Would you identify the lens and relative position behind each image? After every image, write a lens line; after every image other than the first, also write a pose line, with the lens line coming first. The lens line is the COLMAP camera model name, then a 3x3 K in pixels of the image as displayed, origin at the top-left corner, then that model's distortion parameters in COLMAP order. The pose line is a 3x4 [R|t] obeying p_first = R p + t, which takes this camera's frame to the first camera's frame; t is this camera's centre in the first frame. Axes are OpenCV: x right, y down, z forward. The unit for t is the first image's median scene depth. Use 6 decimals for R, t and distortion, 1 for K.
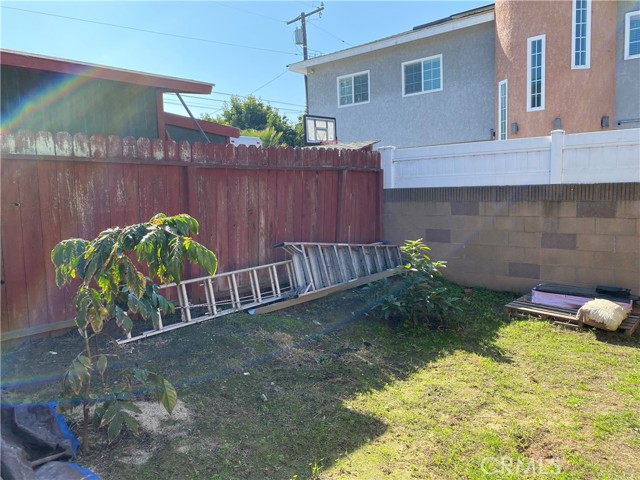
lens RADIAL K [[485.5, 0, 318.7], [0, 485.5, 234.2], [0, 0, 1]] dist [0.058346, -0.070243]
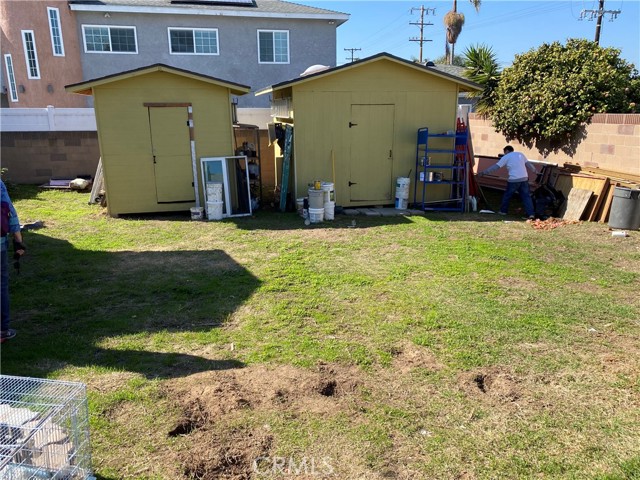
lens RADIAL K [[485.5, 0, 318.7], [0, 485.5, 234.2], [0, 0, 1]] dist [0.058346, -0.070243]
pose [[0.607012, -0.172511, 0.775743, -0.544690], [0.069450, 0.983935, 0.164465, 0.068739], [-0.791652, -0.045957, 0.609241, -1.224793]]
